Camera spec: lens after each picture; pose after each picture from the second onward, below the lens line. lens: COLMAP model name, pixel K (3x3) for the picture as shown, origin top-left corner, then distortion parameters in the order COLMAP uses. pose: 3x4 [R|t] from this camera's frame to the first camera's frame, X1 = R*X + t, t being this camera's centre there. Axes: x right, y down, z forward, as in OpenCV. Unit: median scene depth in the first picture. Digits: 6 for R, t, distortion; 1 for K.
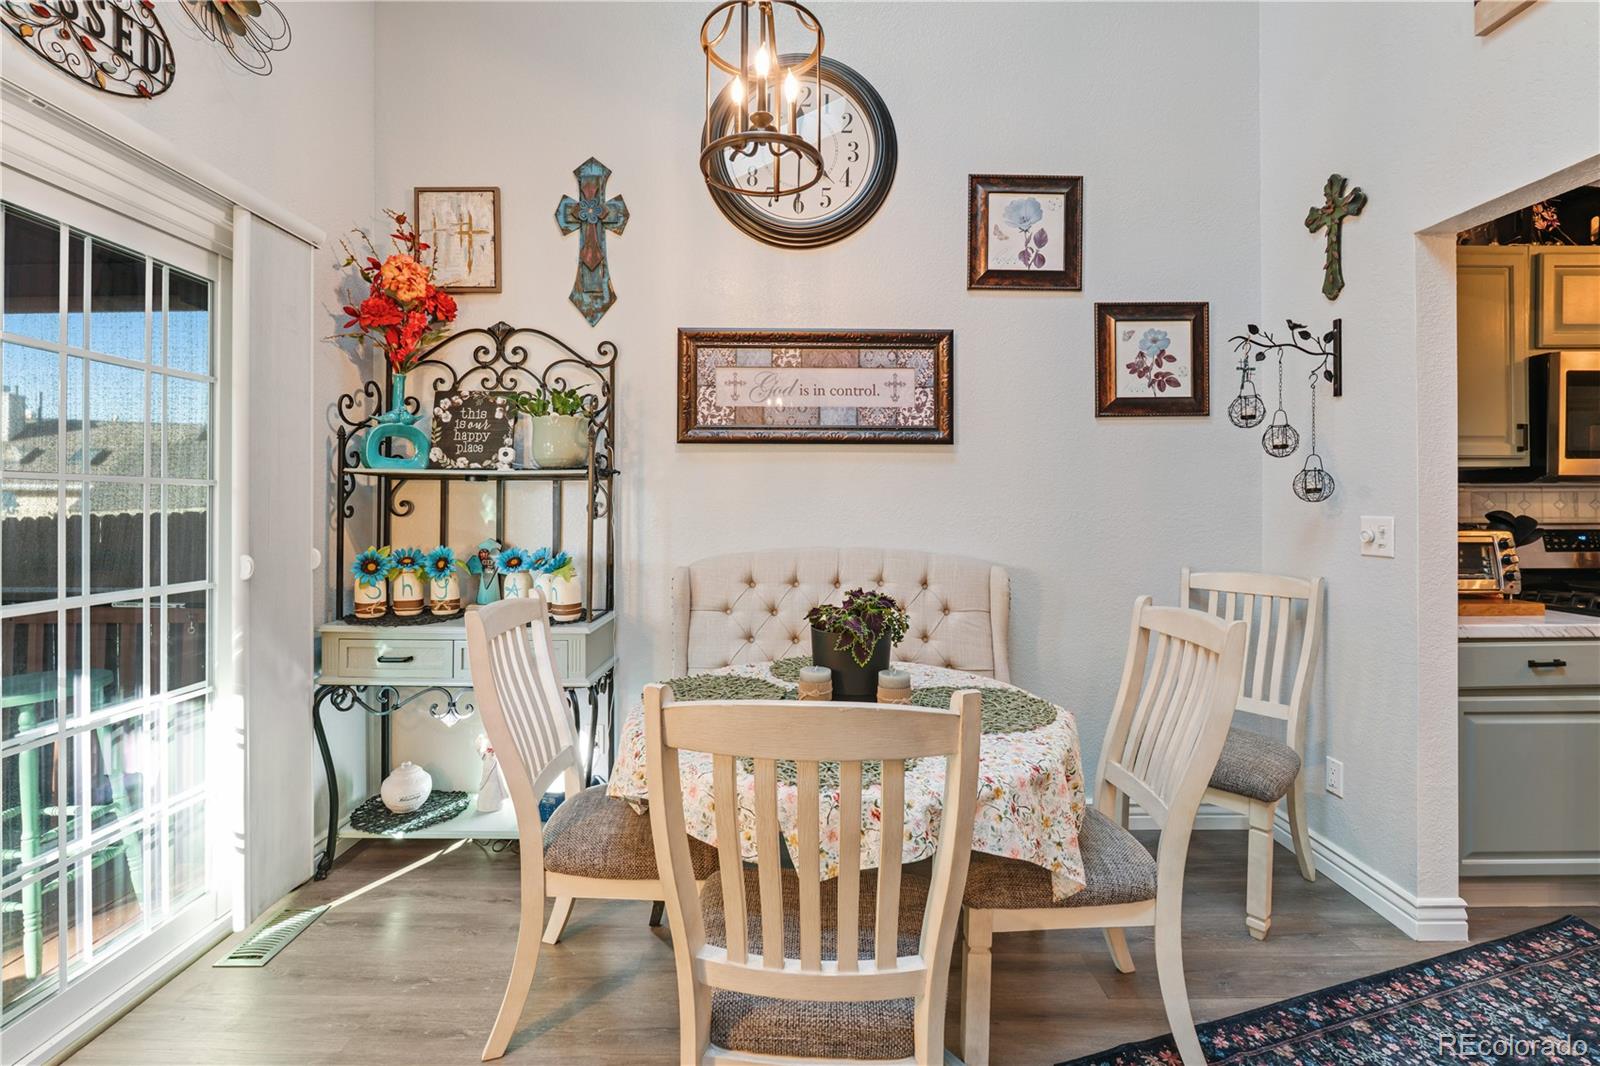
lens RADIAL K [[713.4, 0, 797.8], [0, 713.4, 501.2], [0, 0, 1]] dist [-0.004665, -0.000372]
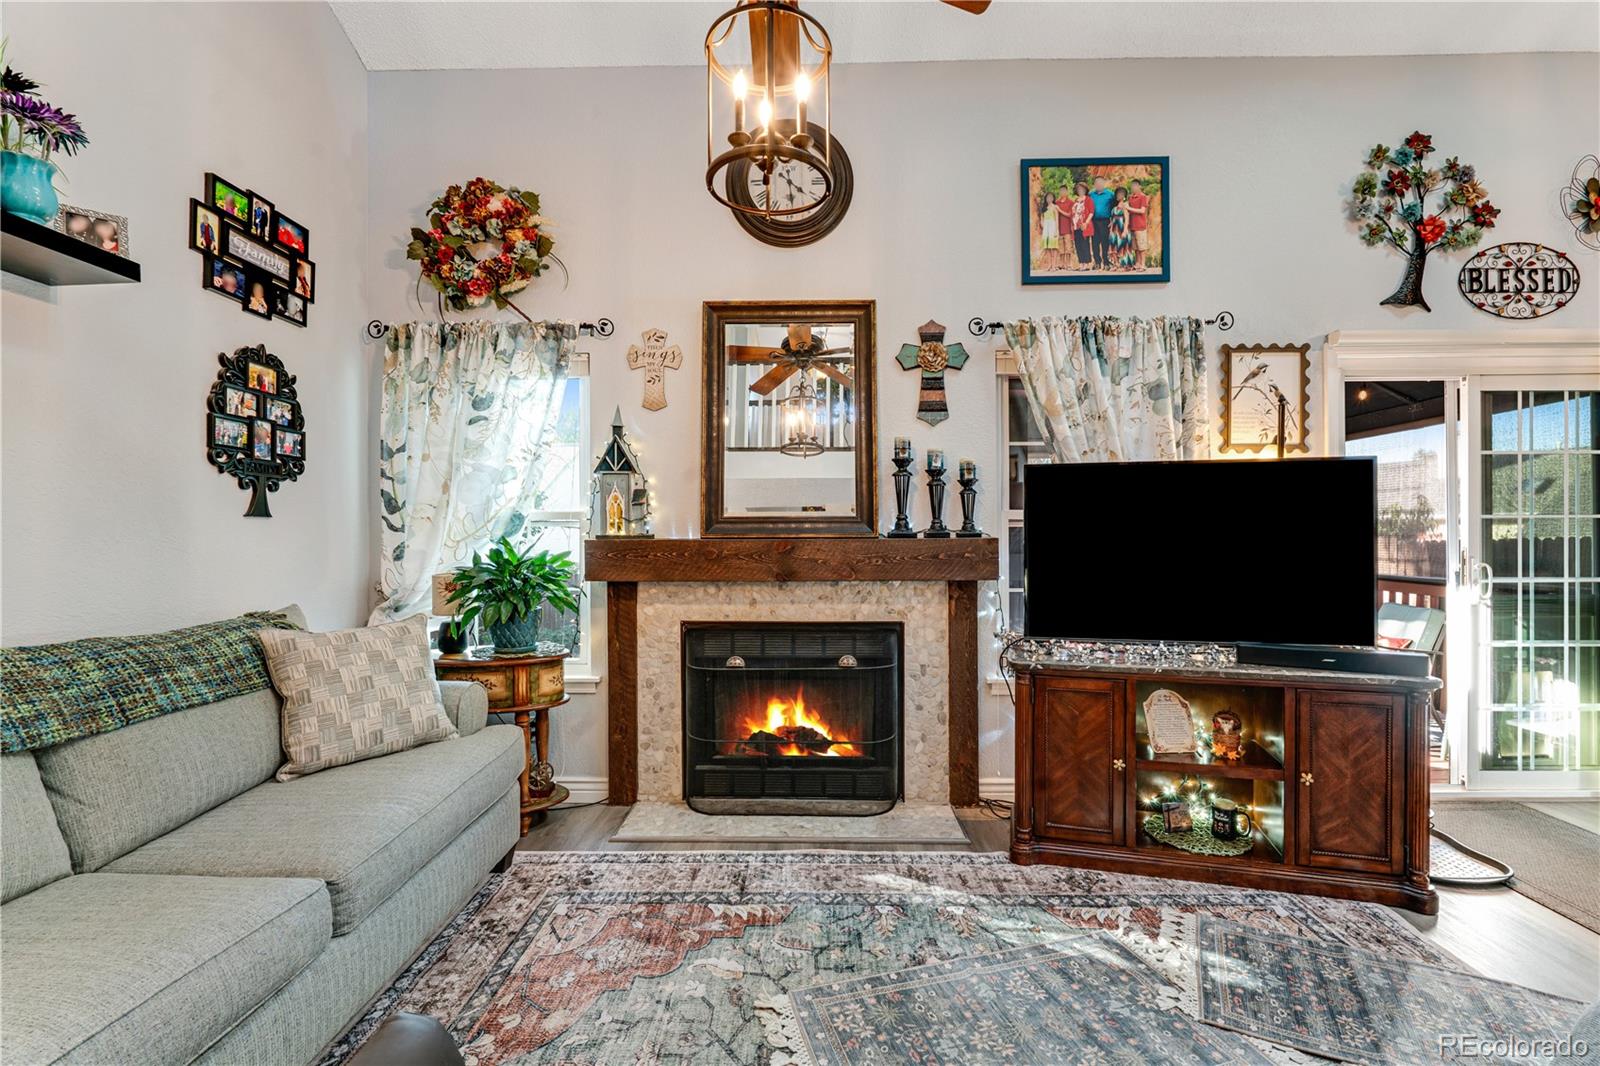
lens RADIAL K [[706.7, 0, 801.2], [0, 706.7, 536.1], [0, 0, 1]] dist [-0.004360, -0.001977]
pose [[-0.020404, 0.001979, -0.999790, 0.601336], [0.008668, 0.999961, 0.001802, -0.000691], [0.999754, -0.008629, -0.020420, -0.602707]]
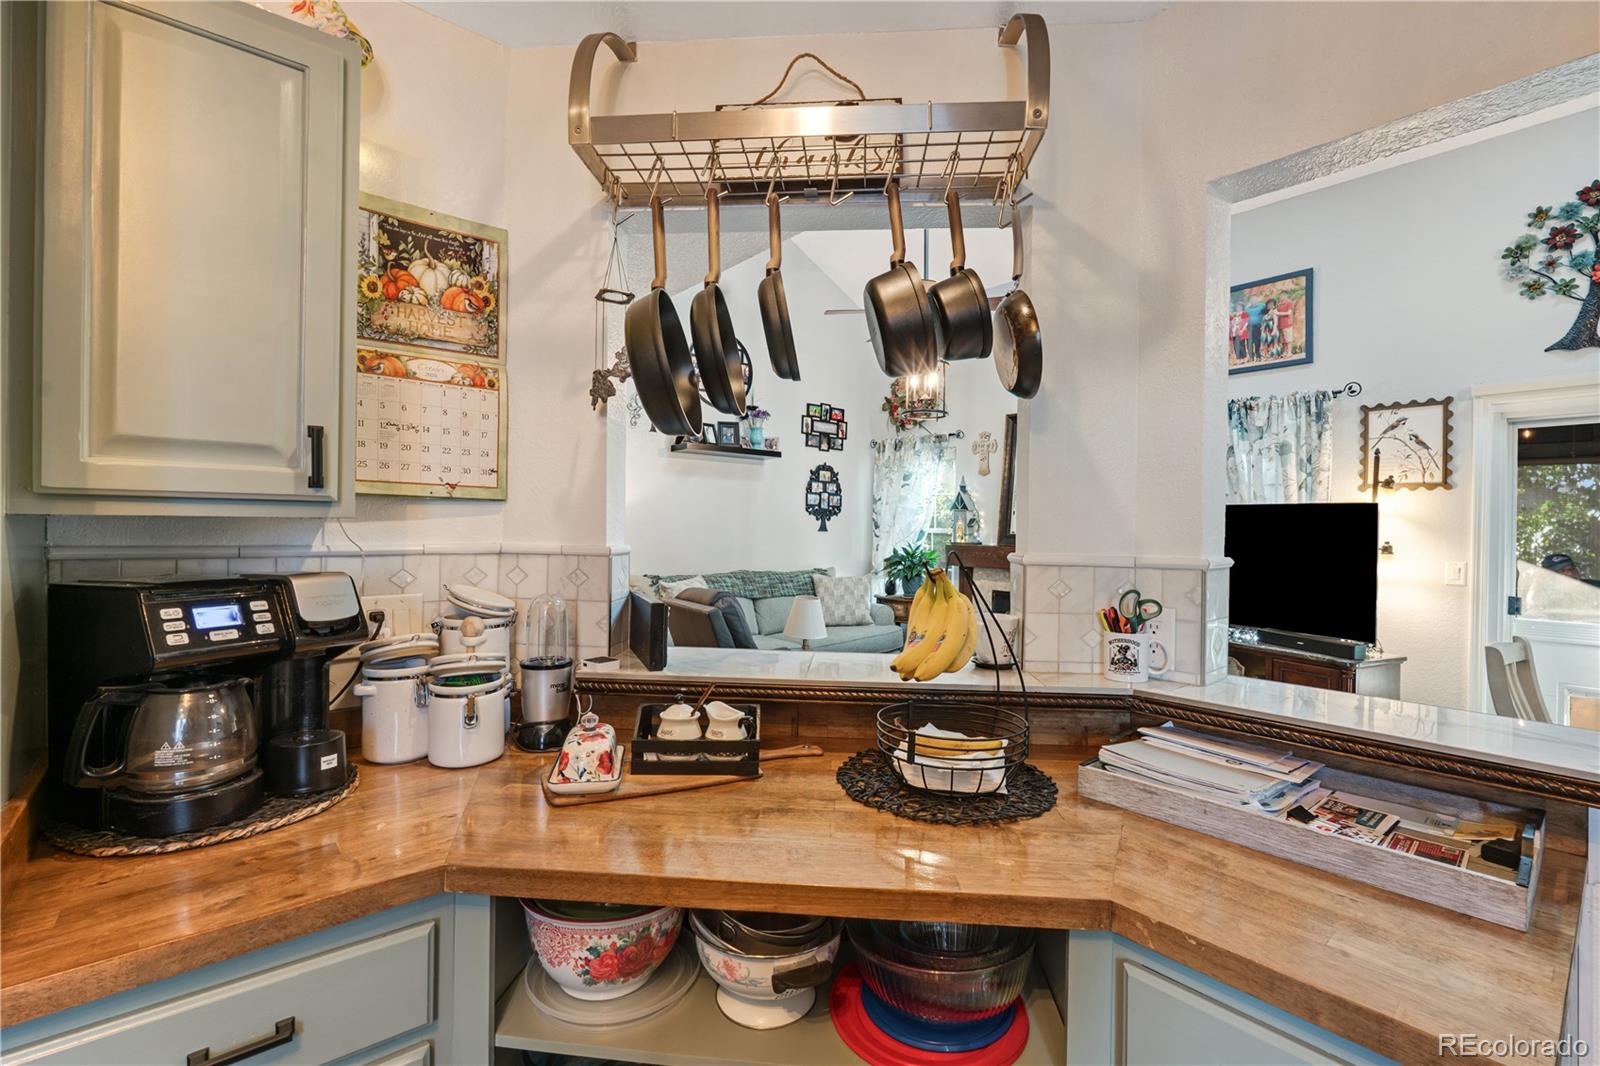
lens RADIAL K [[694.4, 0, 802.2], [0, 694.4, 529.5], [0, 0, 1]] dist [-0.000204, -0.000486]
pose [[-0.772674, -0.011608, -0.634697, 1.254472], [-0.013933, 0.999902, -0.001326, -0.034455], [0.634650, 0.007819, -0.772760, 0.485293]]
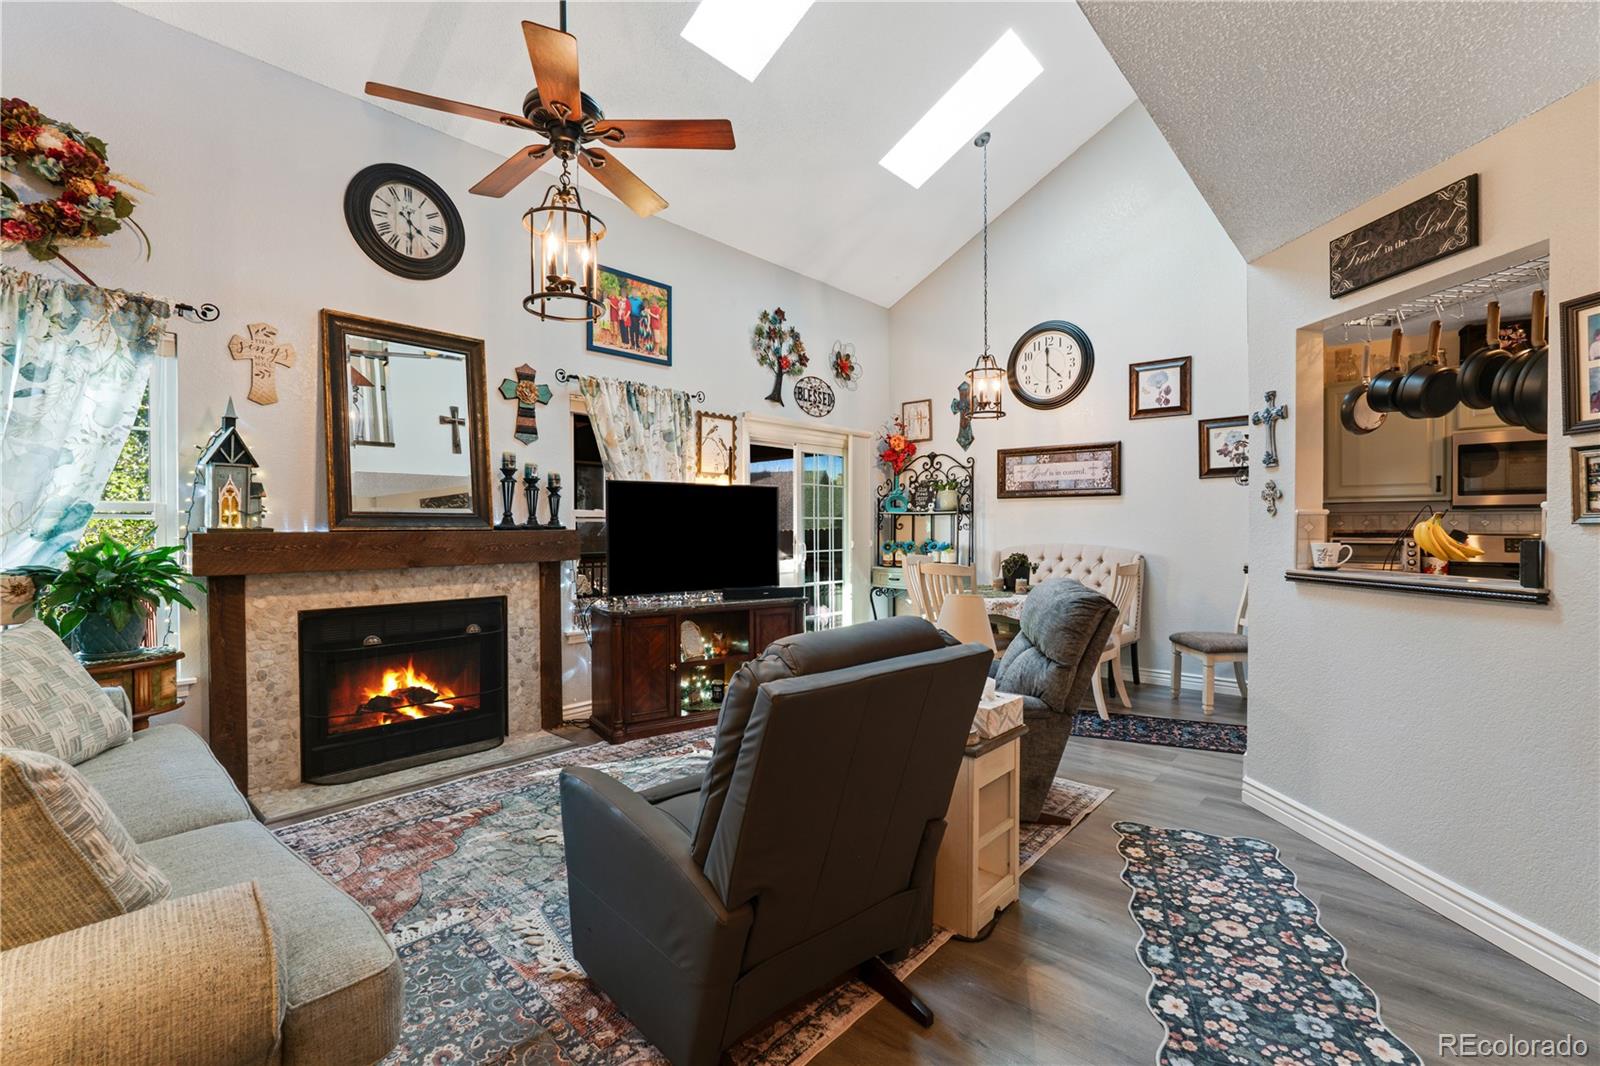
lens RADIAL K [[706.7, 0, 801.2], [0, 706.7, 536.1], [0, 0, 1]] dist [-0.004360, -0.001977]
pose [[0.748462, 0.006366, -0.663147, 0.900562], [0.007503, 0.999809, 0.018067, -0.004338], [0.663135, -0.018499, 0.748271, -1.187503]]
